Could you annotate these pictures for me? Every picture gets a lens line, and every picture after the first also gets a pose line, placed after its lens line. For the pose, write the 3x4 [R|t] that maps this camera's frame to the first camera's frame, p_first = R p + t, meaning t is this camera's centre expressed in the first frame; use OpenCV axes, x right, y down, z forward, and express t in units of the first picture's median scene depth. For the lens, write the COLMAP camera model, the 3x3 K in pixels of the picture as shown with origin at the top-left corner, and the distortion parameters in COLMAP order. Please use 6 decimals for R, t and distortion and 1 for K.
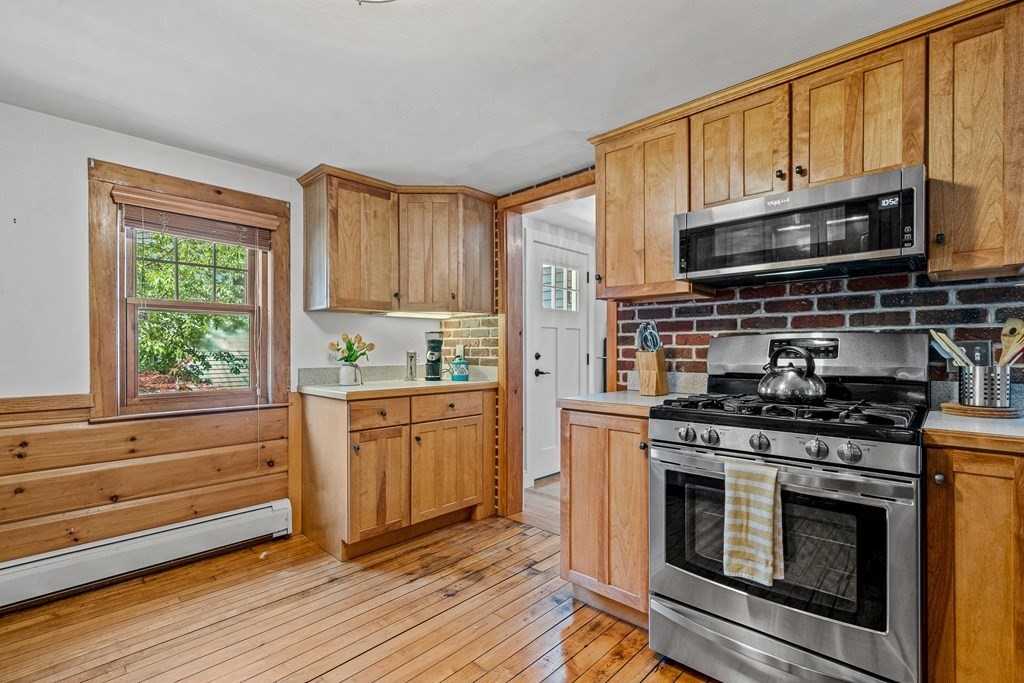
lens RADIAL K [[468.8, 0, 511.3], [0, 468.8, 349.6], [0, 0, 1]] dist [0.005335, 0.000112]
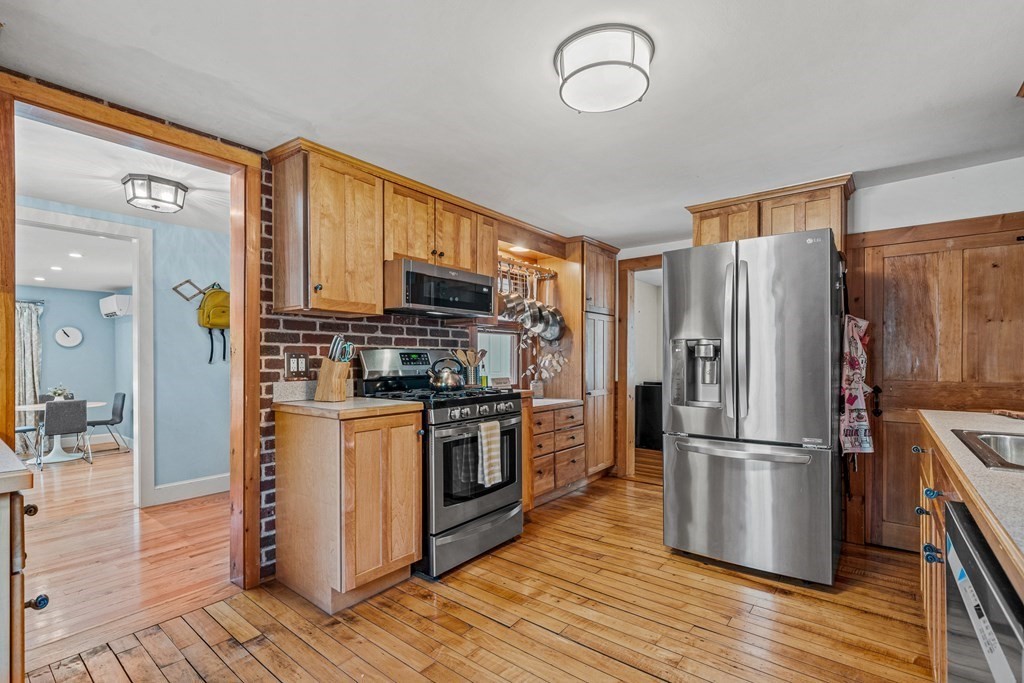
lens RADIAL K [[468.8, 0, 517.3], [0, 468.8, 356.5], [0, 0, 1]] dist [0.005335, 0.000112]
pose [[-0.089028, 0.009639, 0.995982, -0.790377], [0.006734, 0.999936, -0.009075, 0.005140], [-0.996006, 0.005899, -0.089087, 0.632722]]
